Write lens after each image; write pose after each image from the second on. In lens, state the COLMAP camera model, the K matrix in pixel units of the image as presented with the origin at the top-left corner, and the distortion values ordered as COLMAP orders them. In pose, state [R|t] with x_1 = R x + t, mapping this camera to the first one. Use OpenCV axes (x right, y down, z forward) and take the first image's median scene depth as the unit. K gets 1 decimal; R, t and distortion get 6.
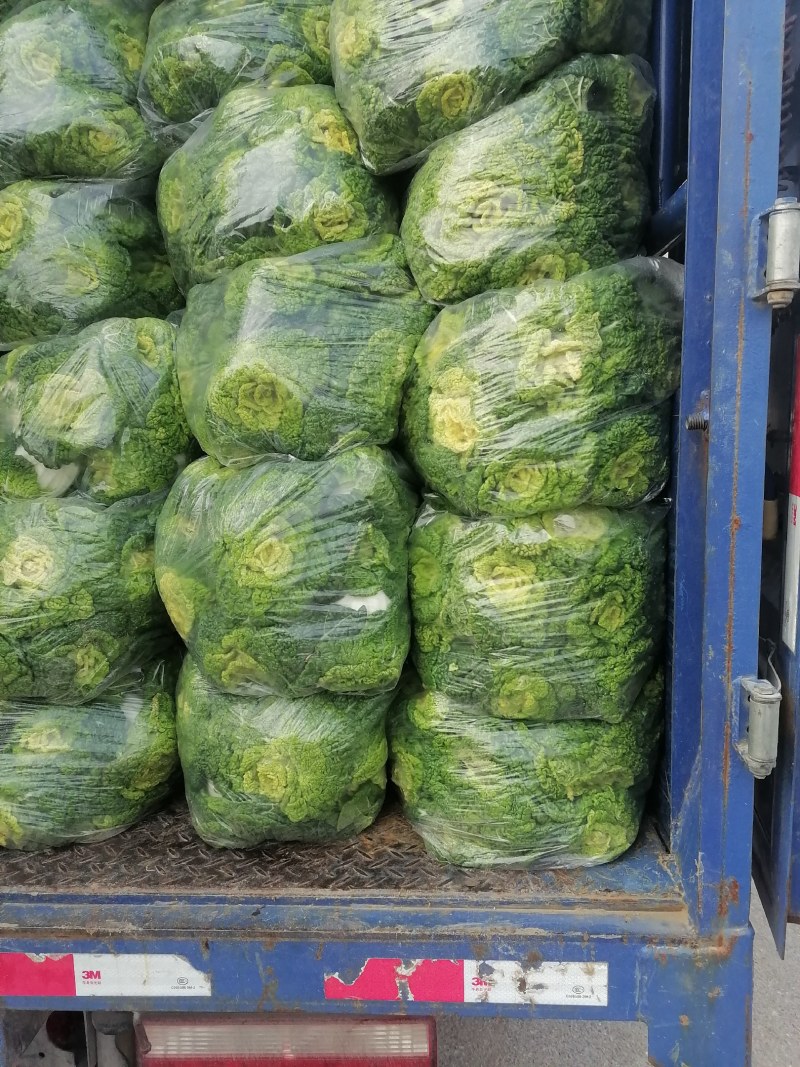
lens RADIAL K [[810.5, 0, 408.8], [0, 810.5, 534.7], [0, 0, 1]] dist [0.069020, -0.090999]
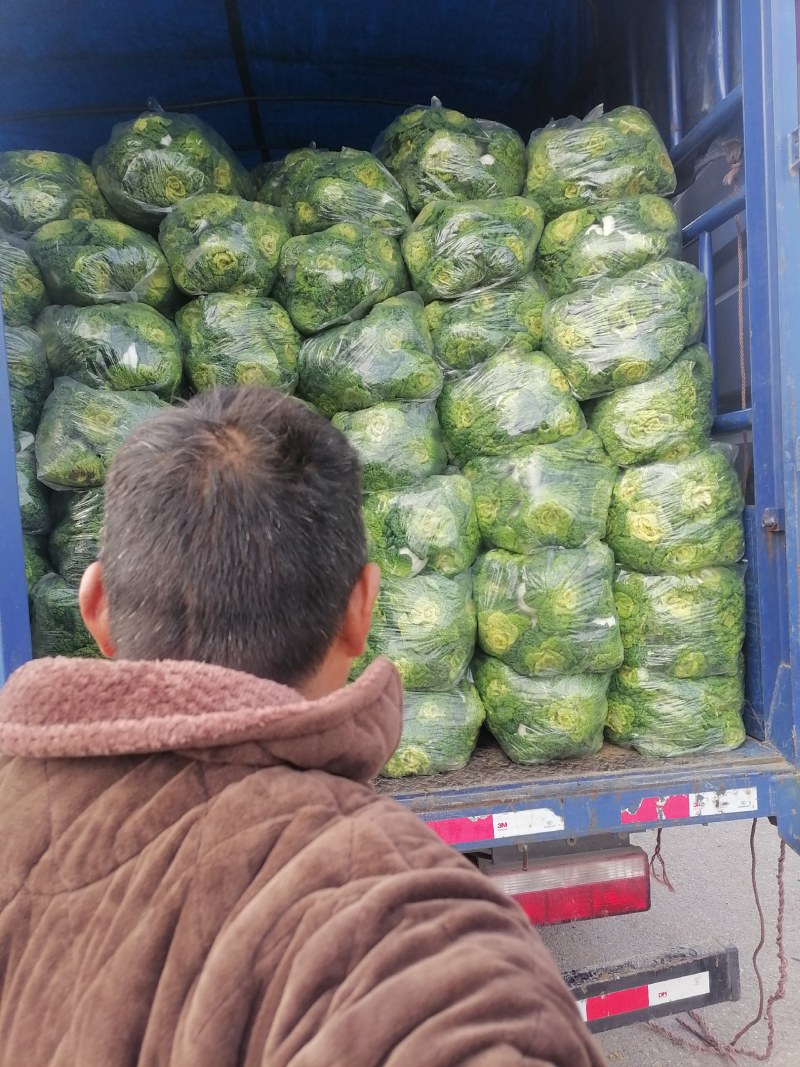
lens RADIAL K [[810.5, 0, 398.5], [0, 810.5, 527.8], [0, 0, 1]] dist [0.069020, -0.090999]
pose [[0.982901, -0.040039, 0.179727, -0.897405], [0.059627, 0.992689, -0.104946, 0.038022], [-0.174211, 0.113868, 0.978103, -0.845212]]
